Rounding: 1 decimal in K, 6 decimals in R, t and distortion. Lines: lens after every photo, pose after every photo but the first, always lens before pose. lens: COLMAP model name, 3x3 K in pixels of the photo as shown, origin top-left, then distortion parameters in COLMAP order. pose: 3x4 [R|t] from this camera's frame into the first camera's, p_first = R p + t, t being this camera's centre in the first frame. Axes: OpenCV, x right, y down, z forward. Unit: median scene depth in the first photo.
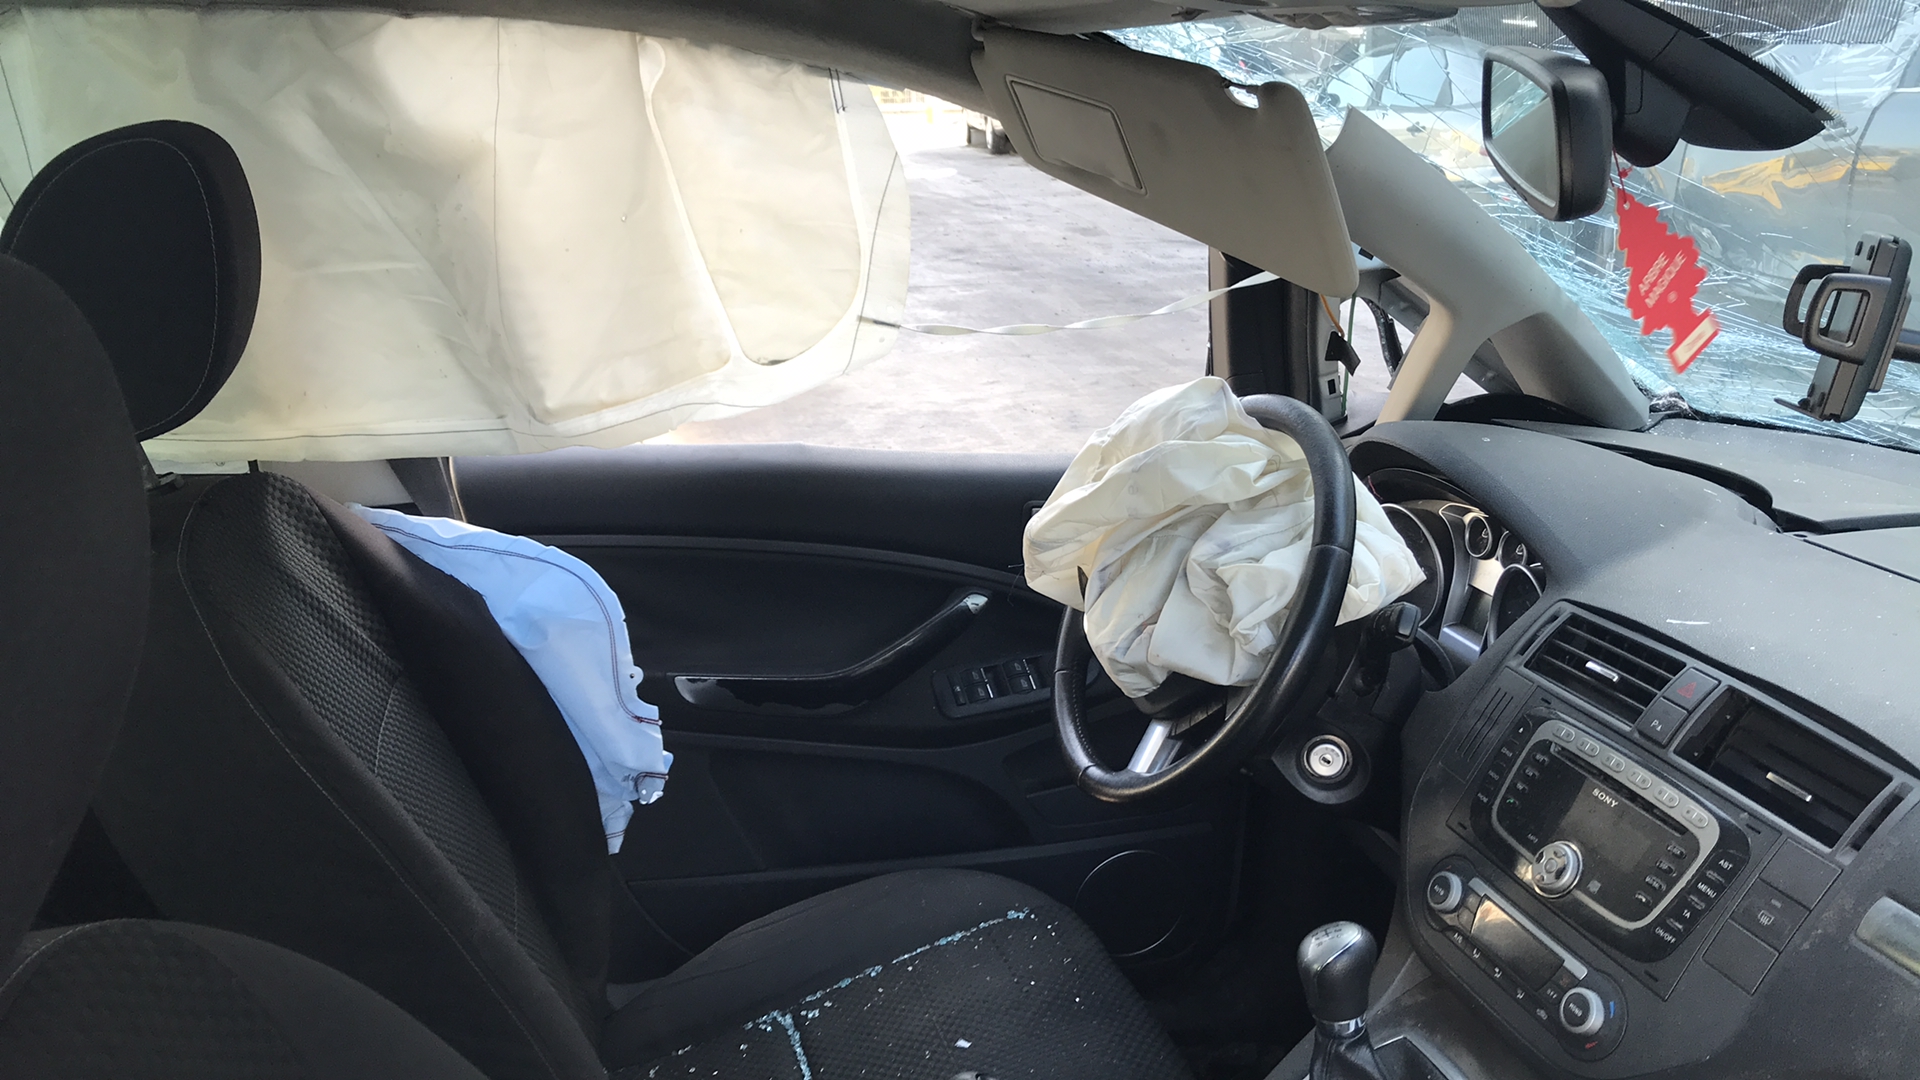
lens RADIAL K [[1554.1, 0, 941.7], [0, 1554.1, 501.3], [0, 0, 1]] dist [0.018282, -0.032194]
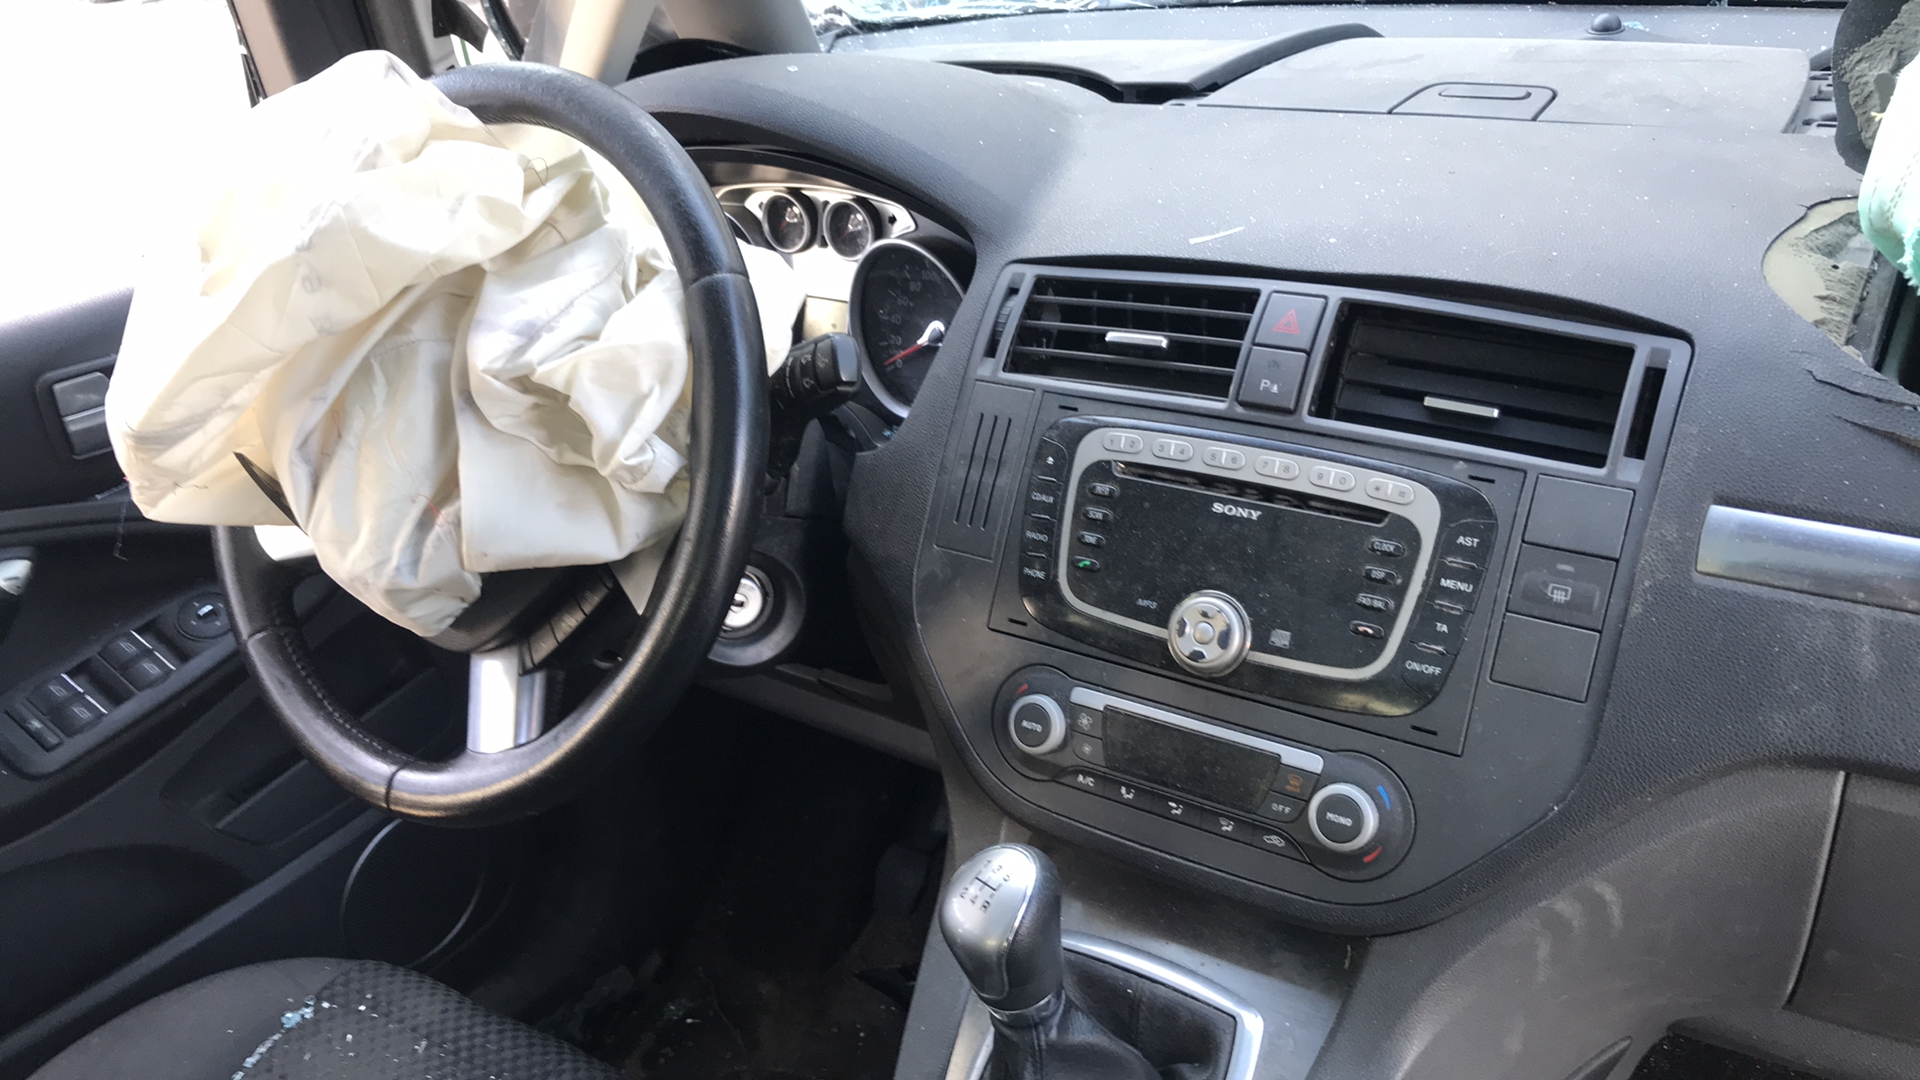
lens RADIAL K [[1554.1, 0, 961.3], [0, 1554.1, 490.5], [0, 0, 1]] dist [0.018282, -0.032194]
pose [[0.747501, -0.350042, 0.564546, -0.039010], [0.261637, 0.936336, 0.234140, -0.008129], [-0.610564, -0.027314, 0.791496, 0.437127]]
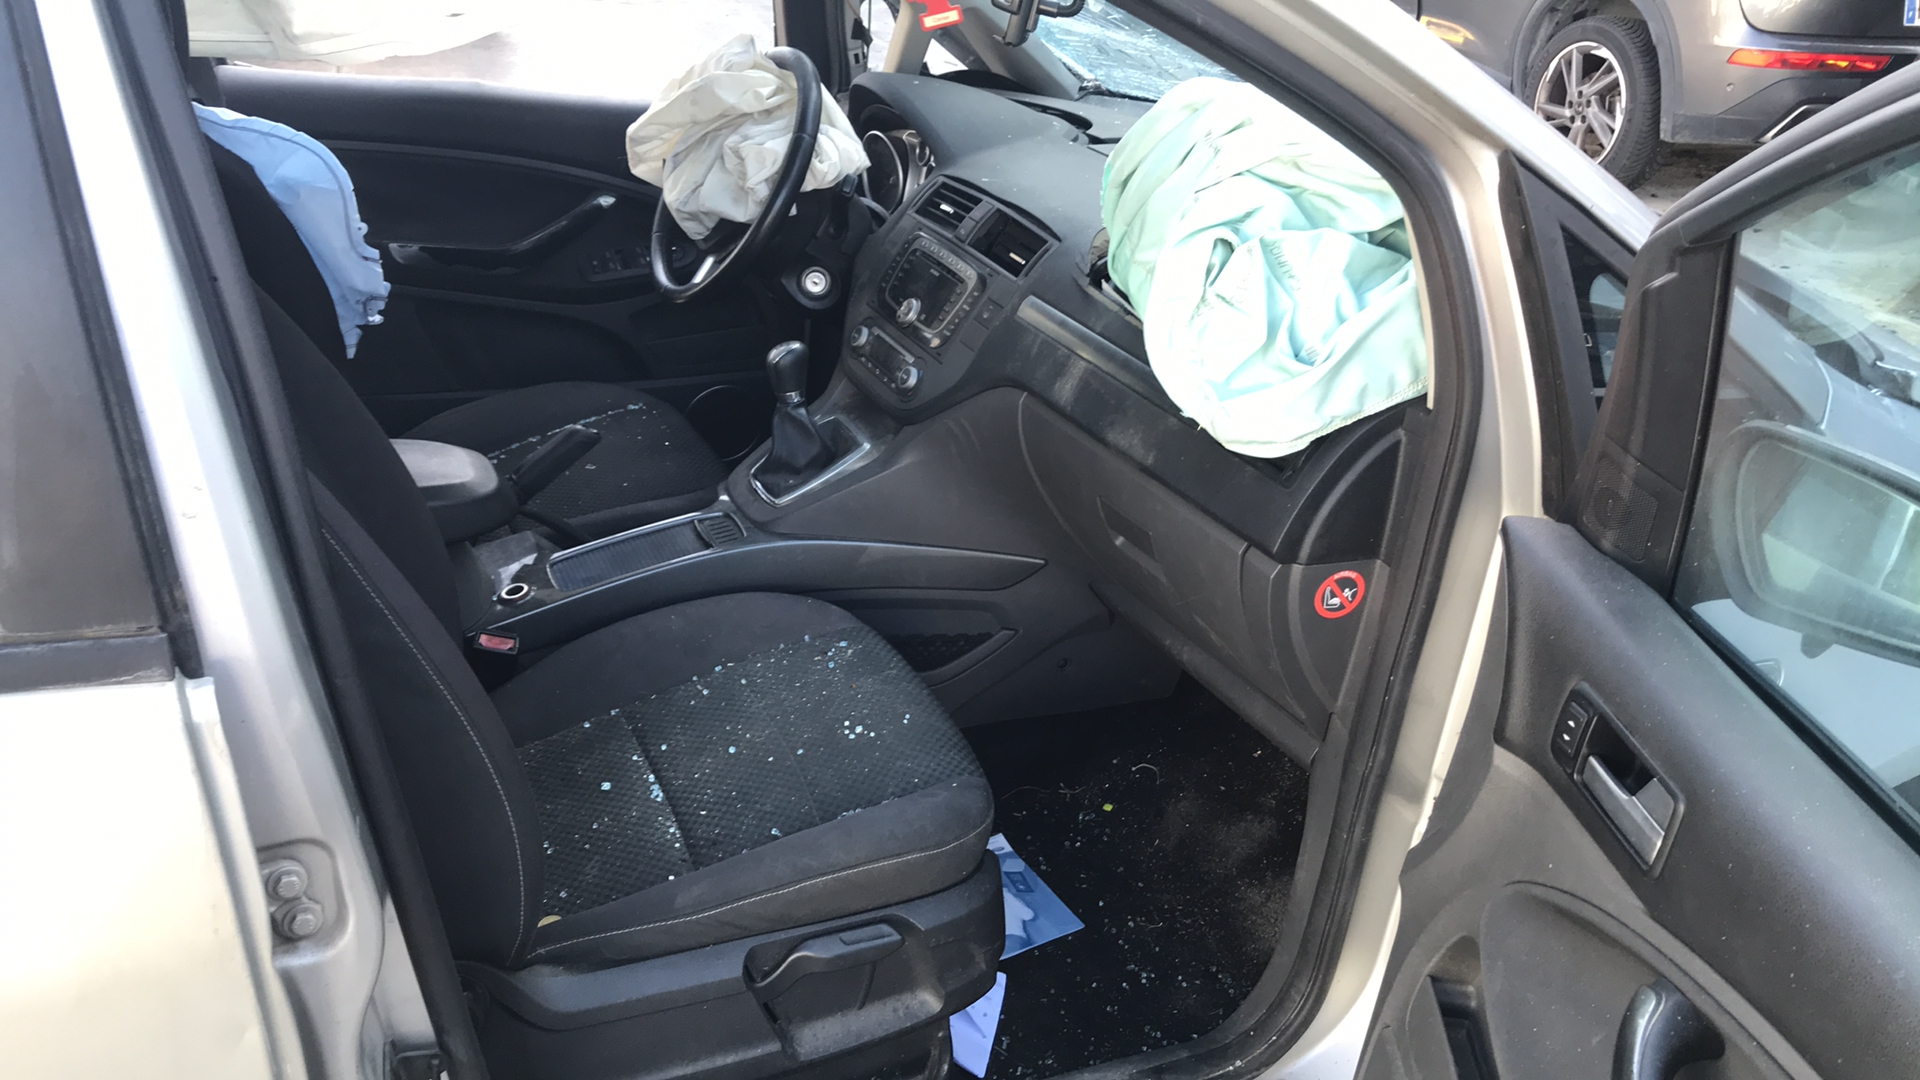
lens RADIAL K [[1554.1, 0, 935.6], [0, 1554.1, 523.3], [0, 0, 1]] dist [0.018282, -0.032194]
pose [[0.983942, -0.003111, 0.178464, 0.083865], [-0.027882, 0.984895, 0.170892, 0.138053], [-0.176300, -0.173123, 0.968993, -0.658513]]
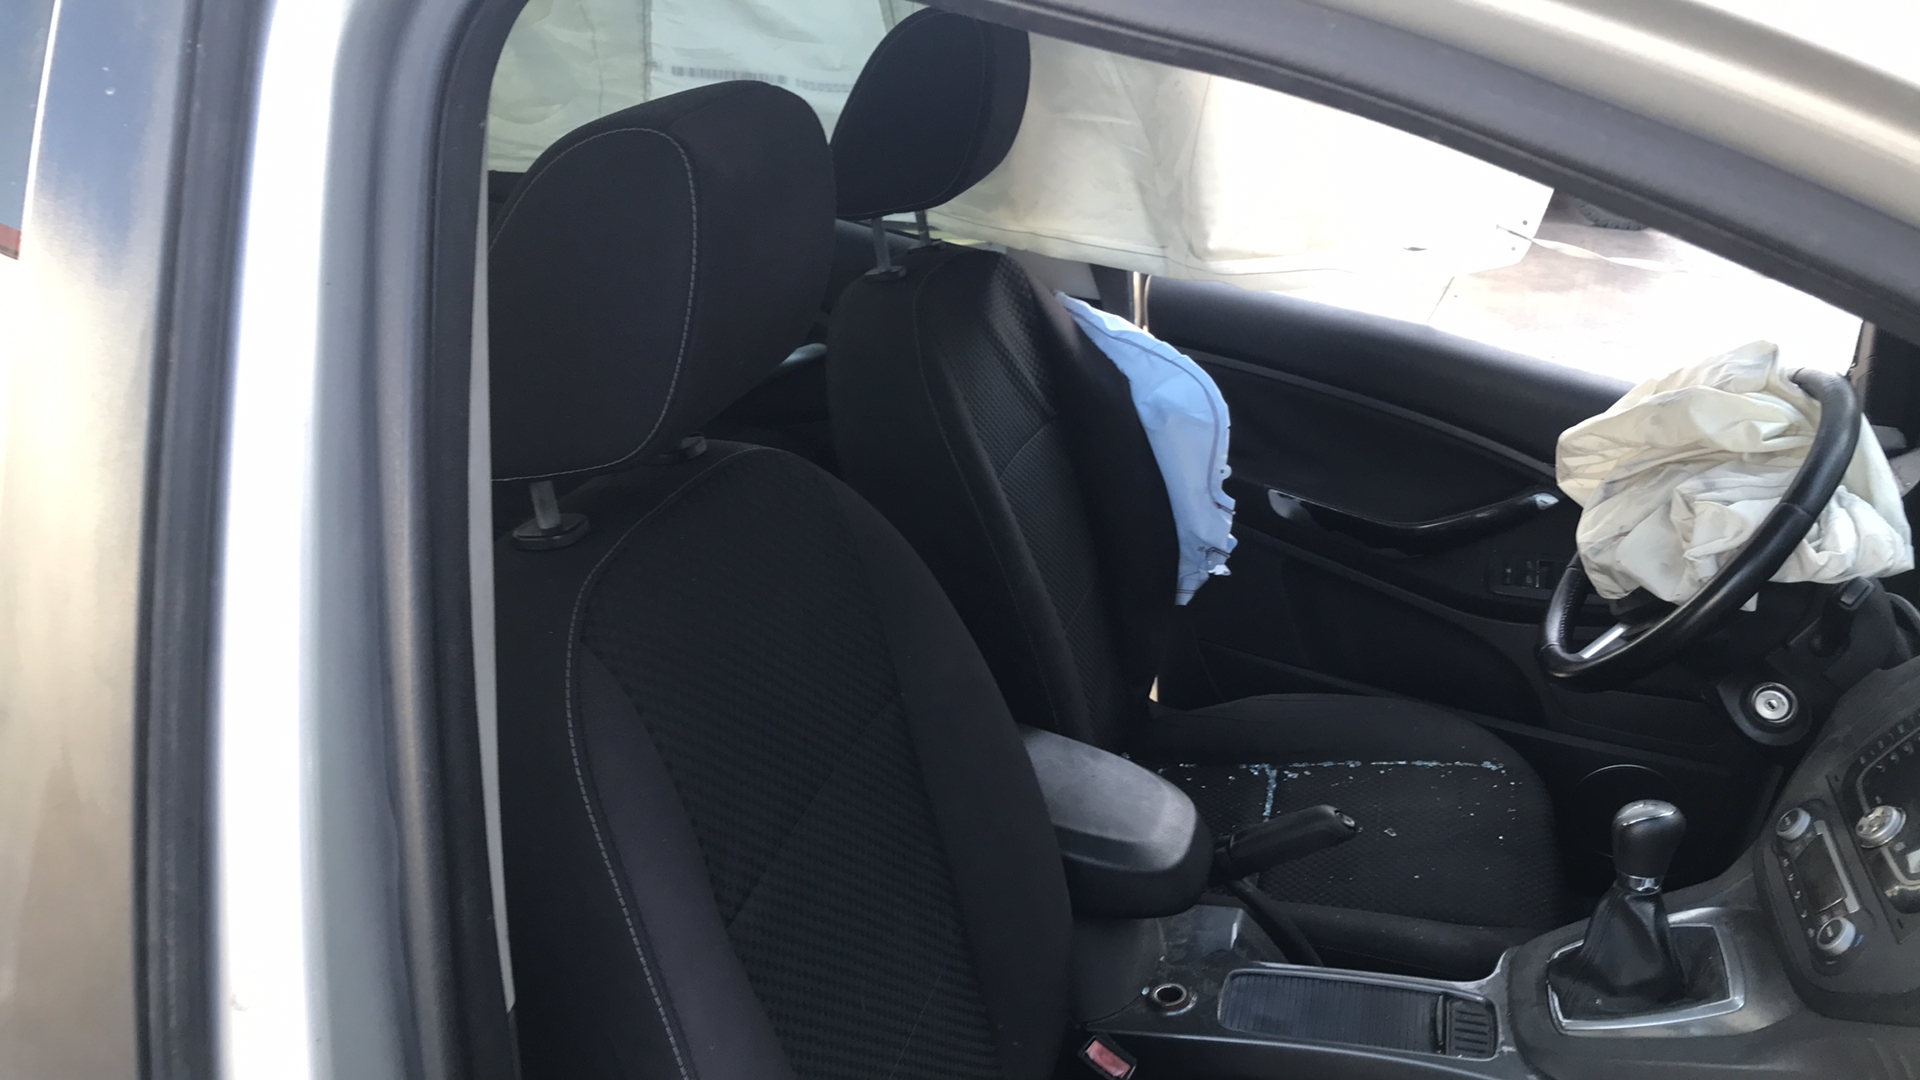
lens RADIAL K [[1554.1, 0, 937.8], [0, 1554.1, 499.7], [0, 0, 1]] dist [0.018282, -0.032194]
pose [[0.841023, 0.273997, -0.466482, 0.233263], [-0.230575, 0.961565, 0.149089, -0.000931], [0.489402, -0.017828, 0.871876, -0.250645]]
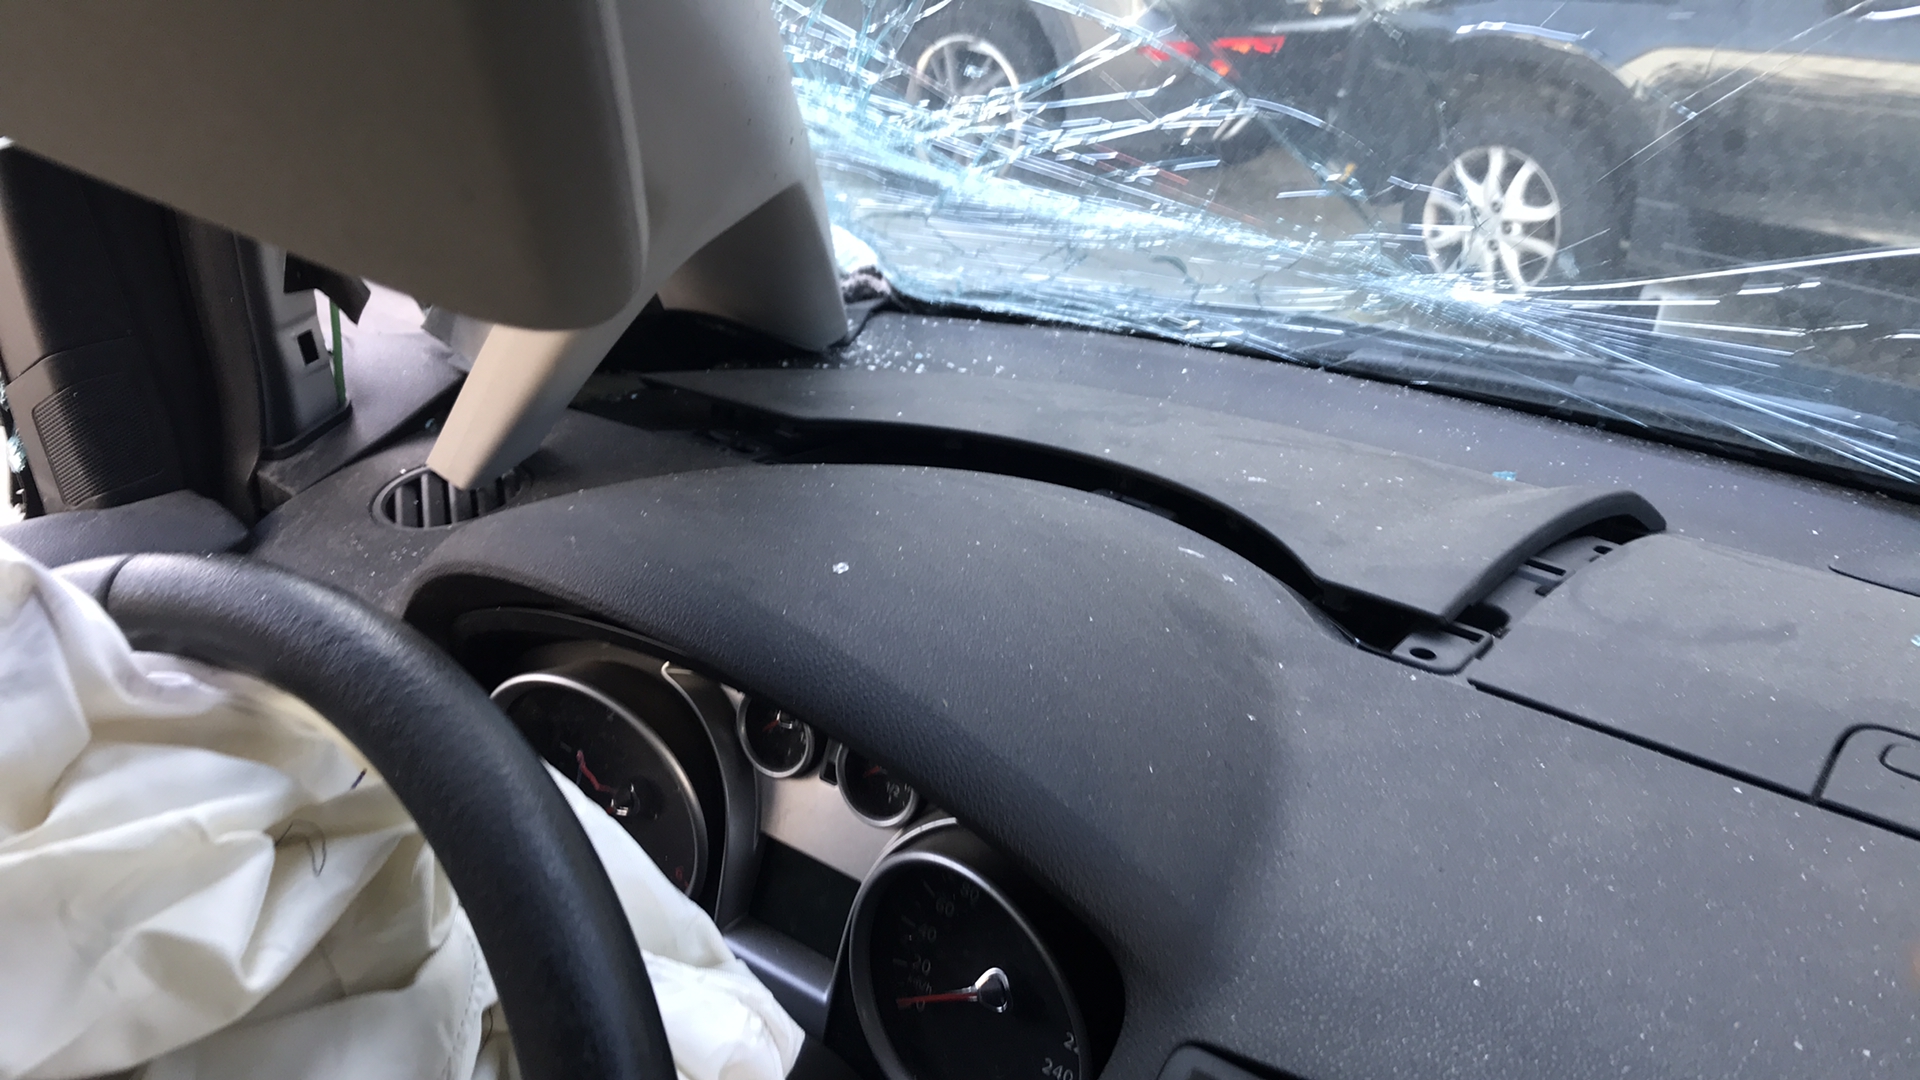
lens RADIAL K [[1554.1, 0, 988.6], [0, 1554.1, 511.6], [0, 0, 1]] dist [0.018282, -0.032194]
pose [[0.749765, -0.194877, 0.632357, 0.141513], [0.091322, 0.976979, 0.192804, -0.128436], [-0.655372, -0.086809, 0.750301, 0.714265]]
